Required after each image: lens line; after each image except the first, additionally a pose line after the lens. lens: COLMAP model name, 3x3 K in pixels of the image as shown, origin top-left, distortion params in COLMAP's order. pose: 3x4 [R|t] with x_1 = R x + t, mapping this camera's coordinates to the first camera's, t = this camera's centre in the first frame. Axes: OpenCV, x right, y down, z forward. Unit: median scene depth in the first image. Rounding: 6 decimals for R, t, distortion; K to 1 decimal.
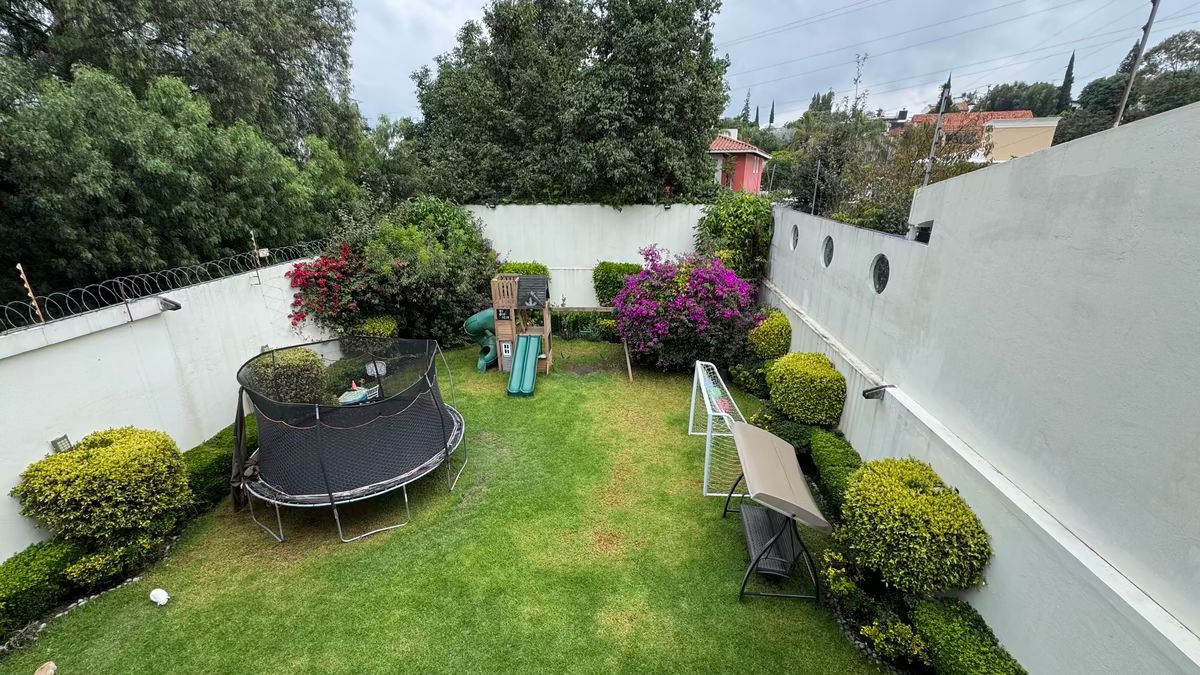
lens RADIAL K [[475.6, 0, 600.0], [0, 475.6, 337.5], [0, 0, 1]] dist [-0.000713, 0.000022]
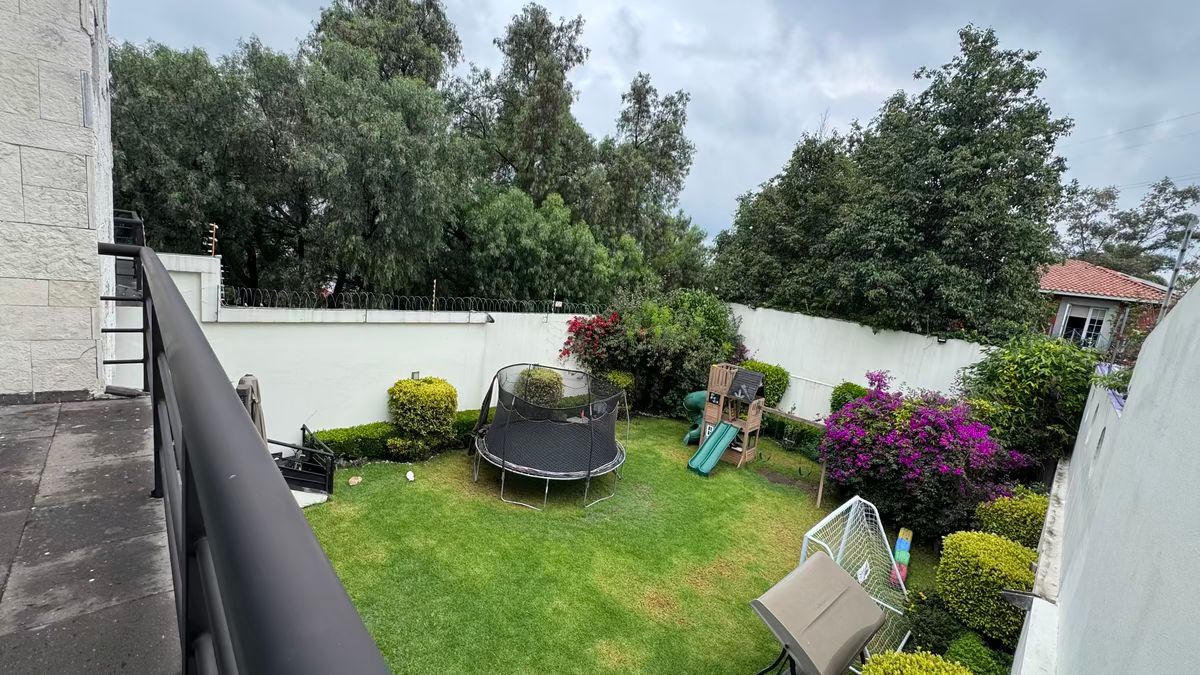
lens RADIAL K [[475.6, 0, 600.0], [0, 475.6, 337.5], [0, 0, 1]] dist [-0.000713, 0.000022]
pose [[0.753418, 0.203068, -0.625400, 0.269119], [-0.333895, 0.937520, -0.097829, 0.015582], [0.566459, 0.282524, 0.774148, -0.027596]]
